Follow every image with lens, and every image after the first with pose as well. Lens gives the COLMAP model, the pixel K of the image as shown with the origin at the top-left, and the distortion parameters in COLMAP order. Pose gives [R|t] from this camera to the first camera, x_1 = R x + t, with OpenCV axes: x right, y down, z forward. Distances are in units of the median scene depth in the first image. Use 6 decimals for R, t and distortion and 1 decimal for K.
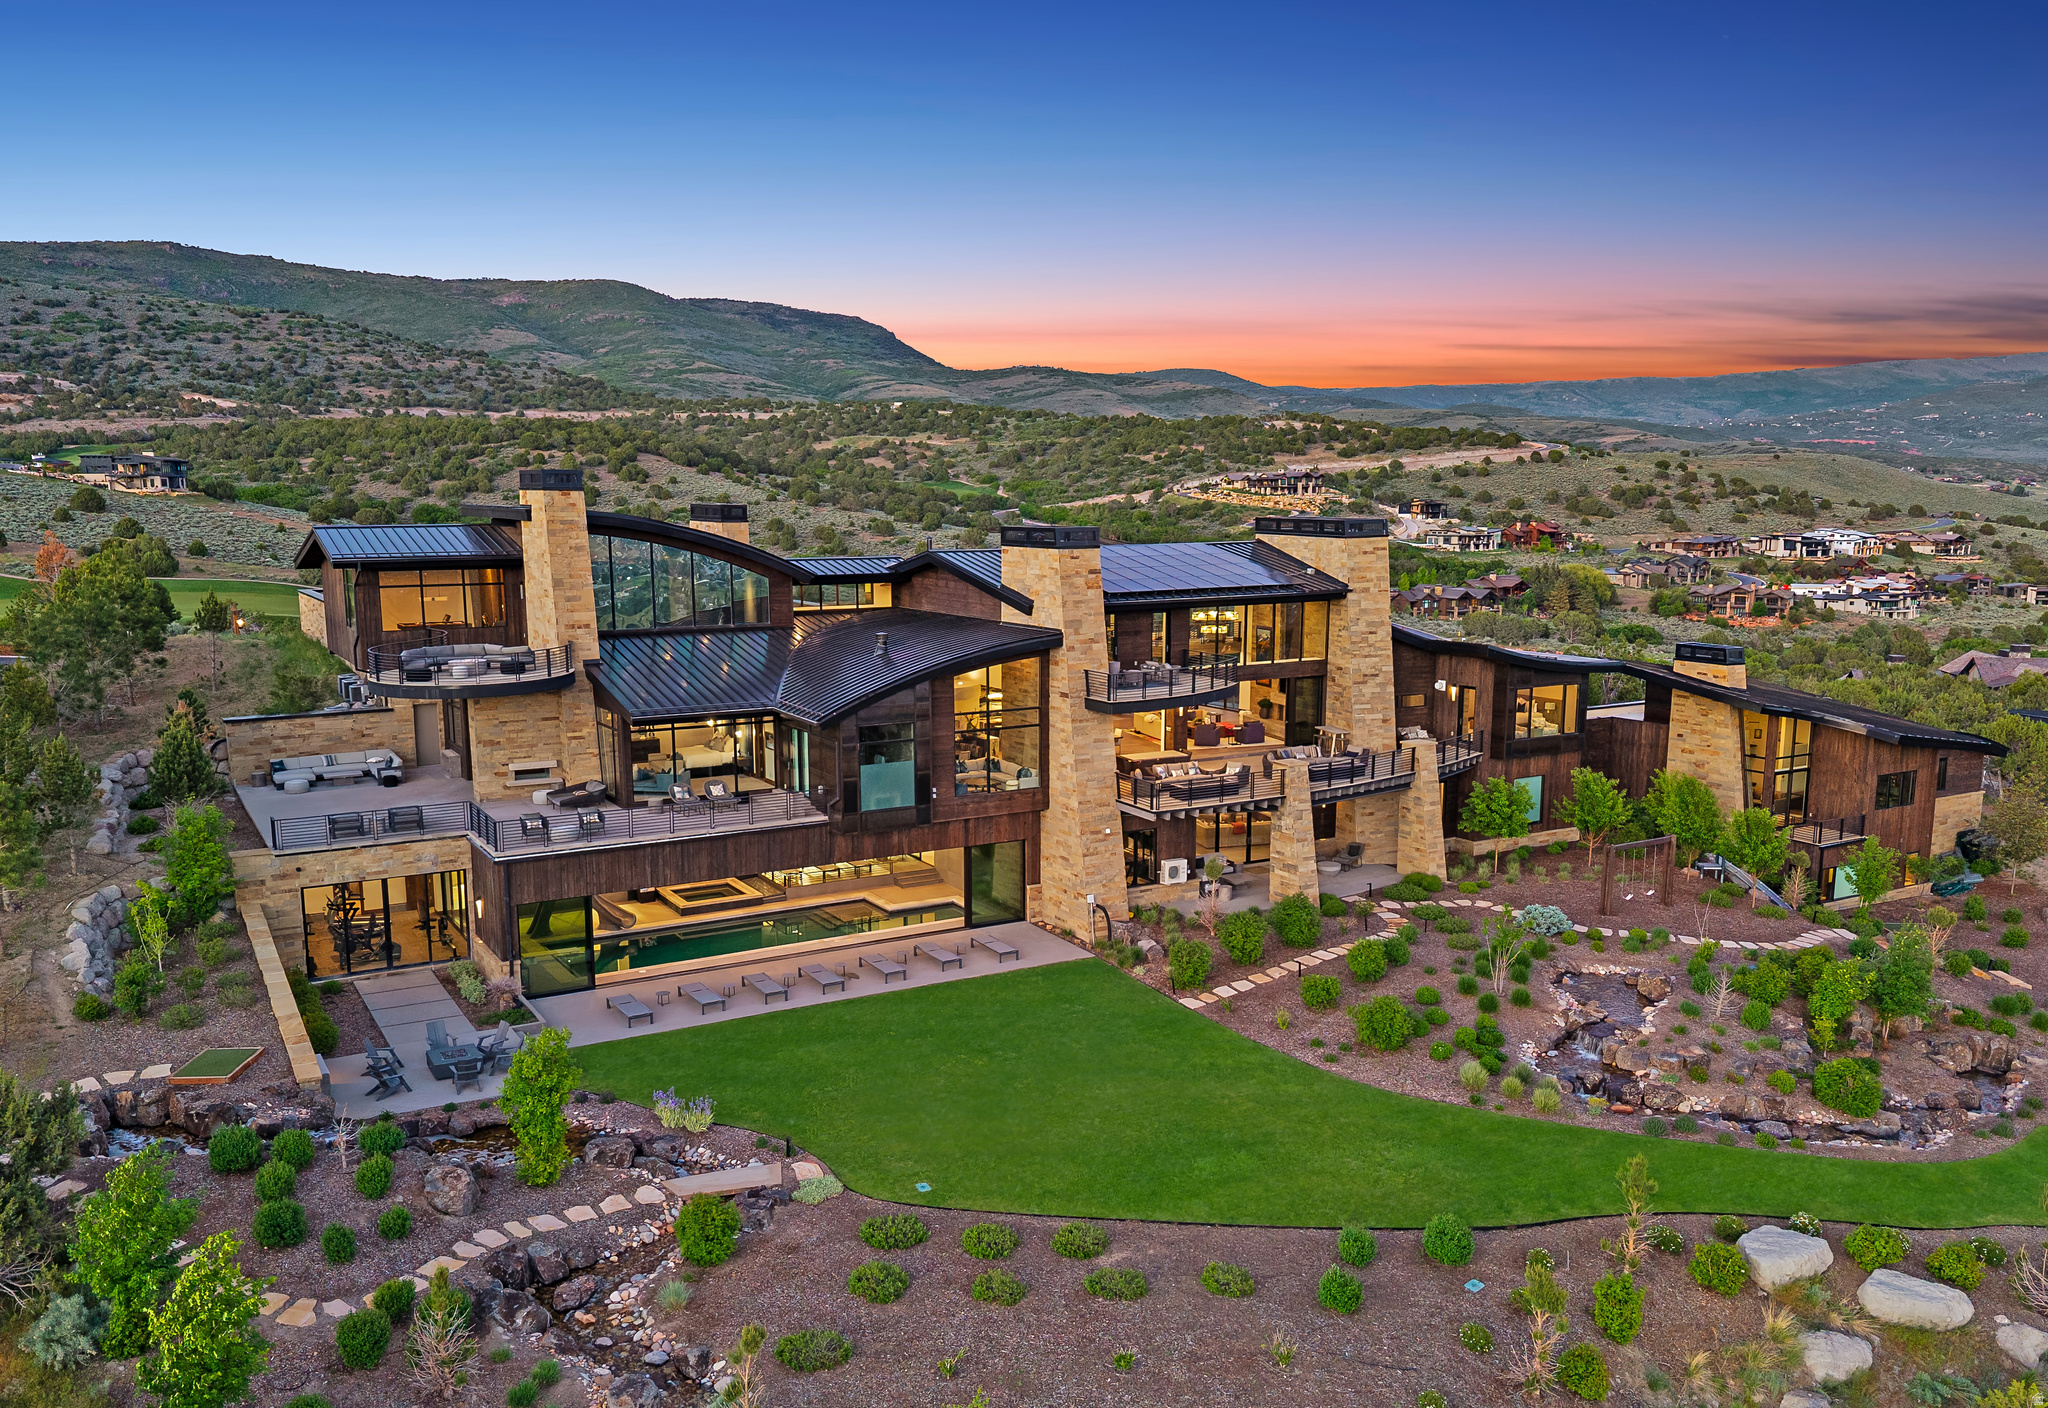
lens RADIAL K [[1615.8, 0, 1016.2], [0, 1615.8, 798.9], [0, 0, 1]] dist [0.045608, -0.057072]
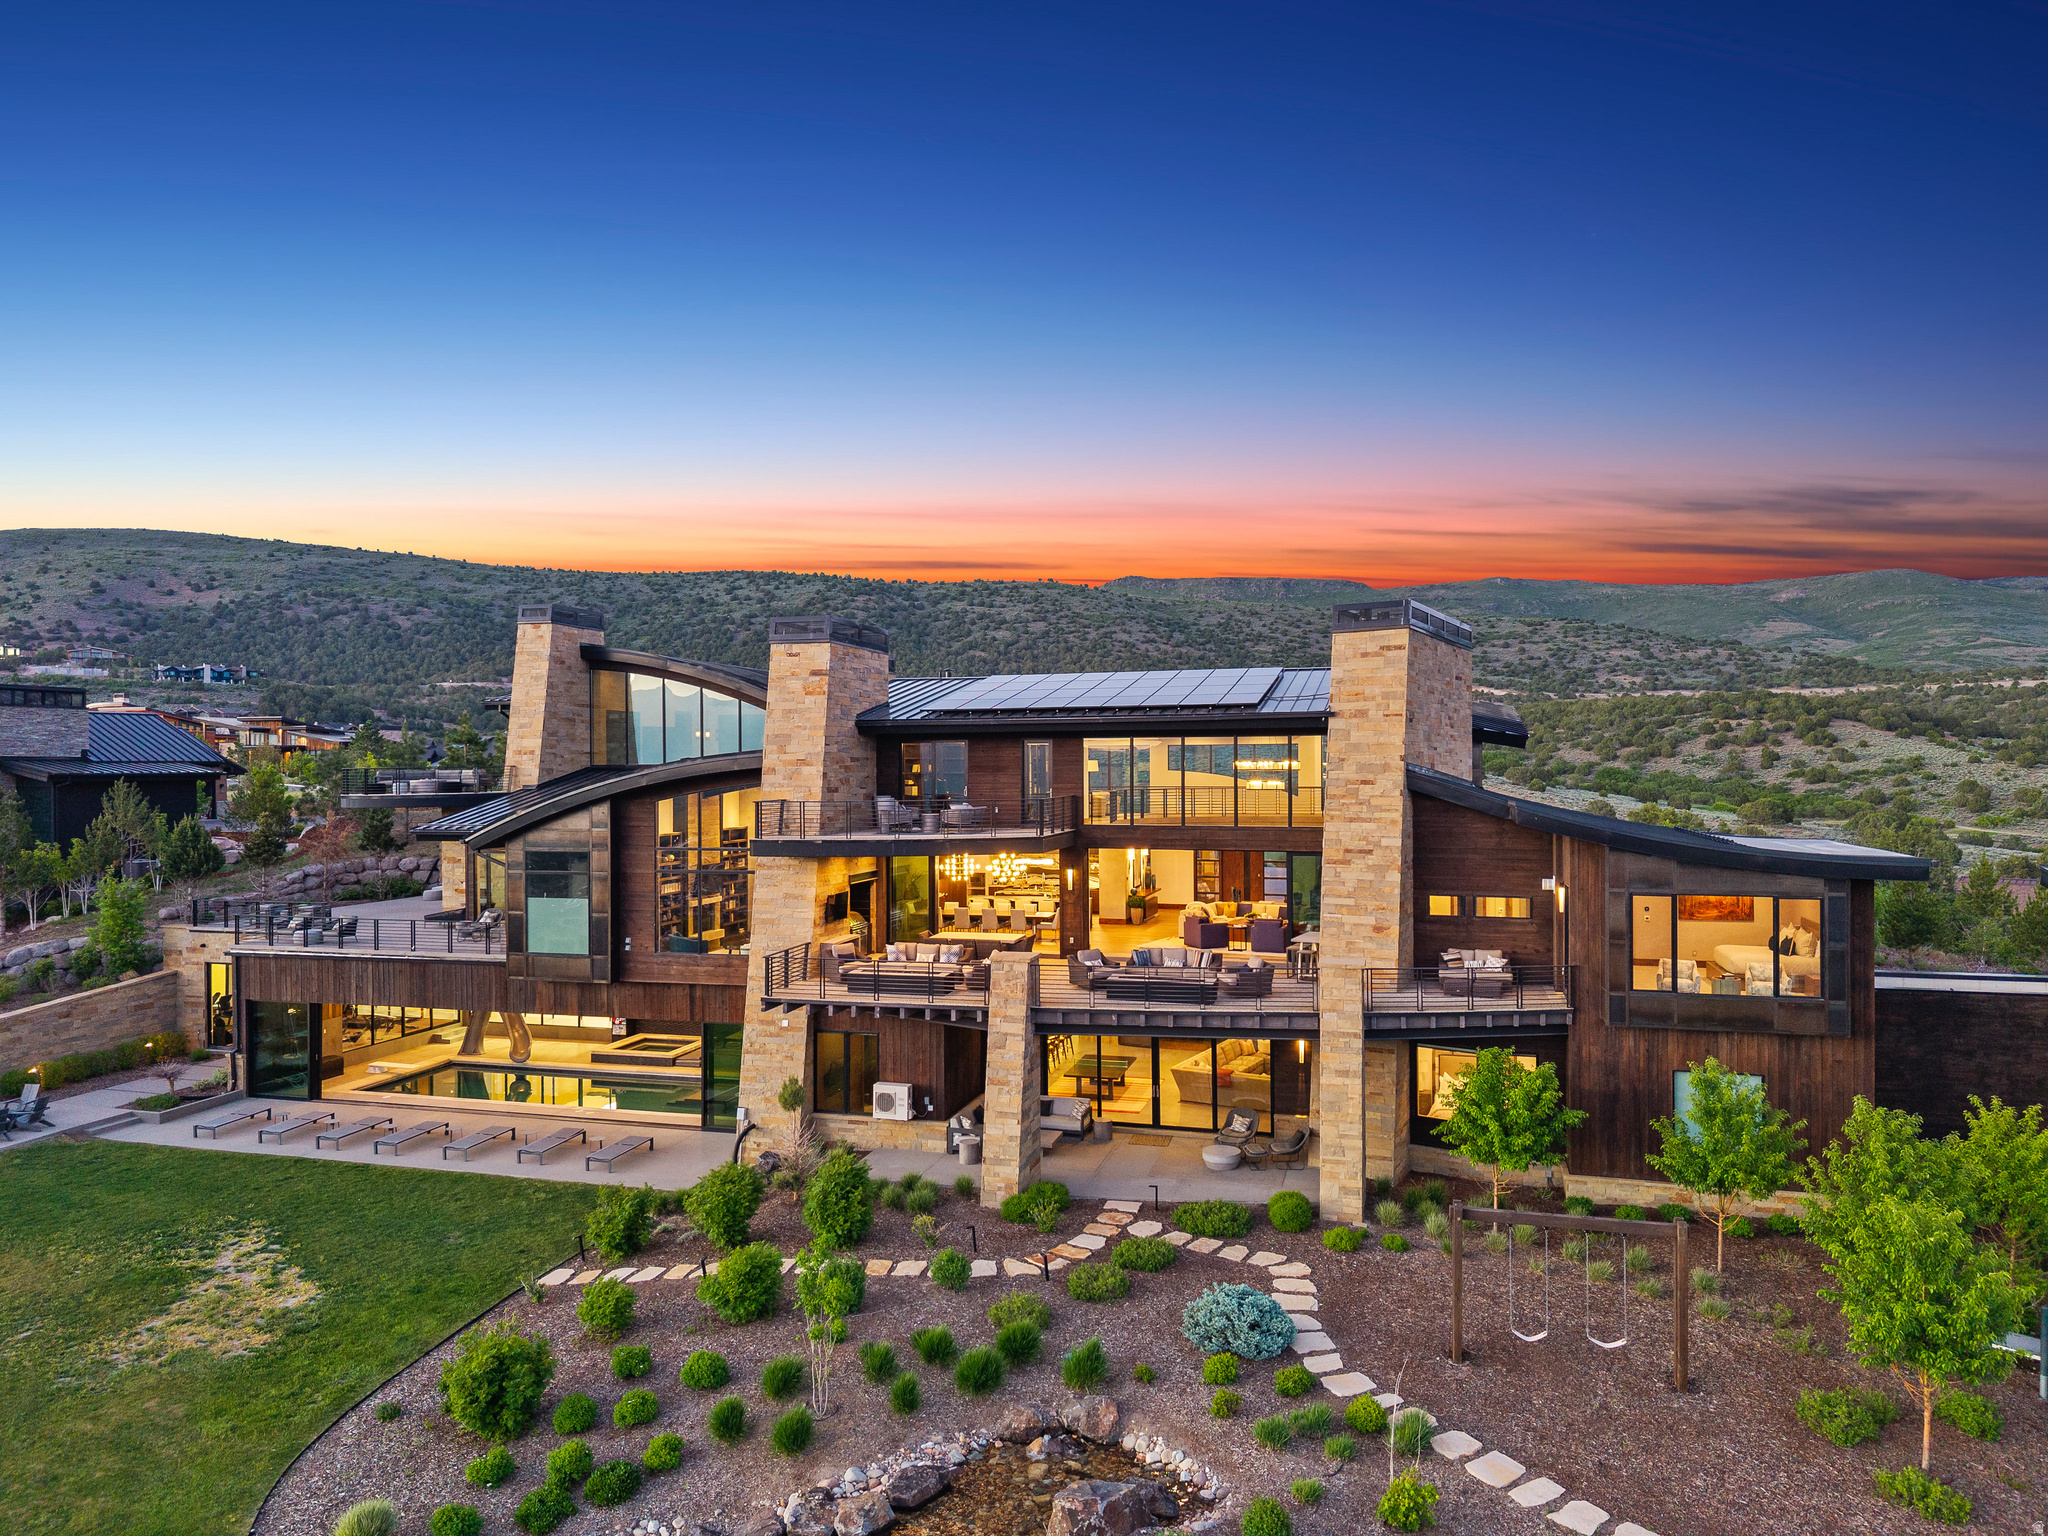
lens RADIAL K [[1381.9, 0, 1034.6], [0, 1381.9, 785.1], [0, 0, 1]] dist [0.020826, -0.022898]
pose [[0.695134, 0.009209, -0.718821, 0.504043], [-0.134139, 0.984018, -0.117113, -0.023892], [0.706254, 0.177831, 0.685260, 0.554353]]
